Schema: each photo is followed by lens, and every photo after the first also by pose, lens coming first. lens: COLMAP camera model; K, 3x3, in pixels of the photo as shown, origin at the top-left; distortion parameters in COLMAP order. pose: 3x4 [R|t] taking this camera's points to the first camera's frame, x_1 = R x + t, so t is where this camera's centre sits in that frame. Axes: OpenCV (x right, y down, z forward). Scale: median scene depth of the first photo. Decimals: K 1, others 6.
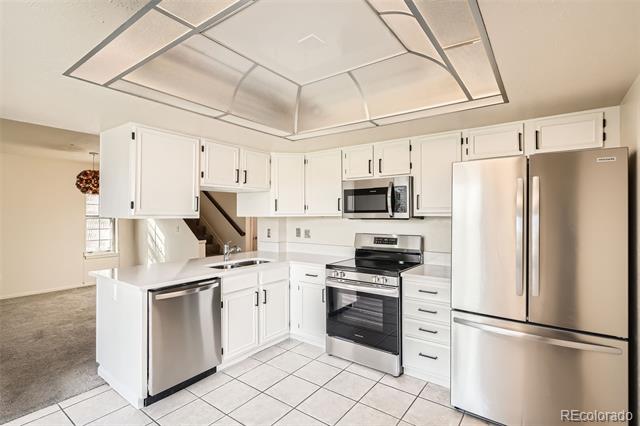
lens RADIAL K [[311.6, 0, 322.2], [0, 311.6, 213.2], [0, 0, 1]] dist [0.002938, 0.000183]
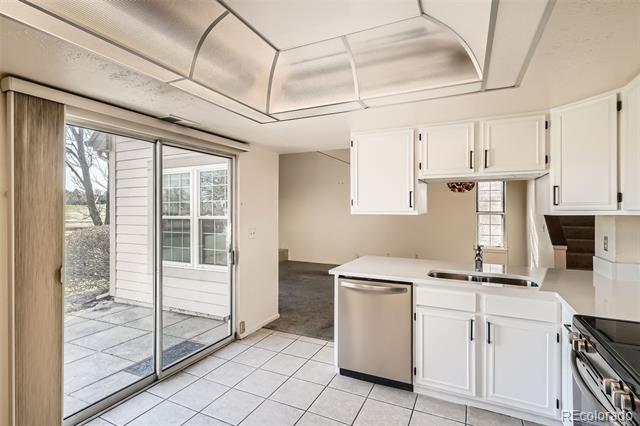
lens RADIAL K [[311.6, 0, 321.0], [0, 311.6, 209.6], [0, 0, 1]] dist [0.002938, 0.000183]
pose [[0.176006, -0.001945, -0.984387, 0.419199], [0.003123, 0.999994, -0.001417, 0.001166], [0.984384, -0.002825, 0.176011, 0.527188]]
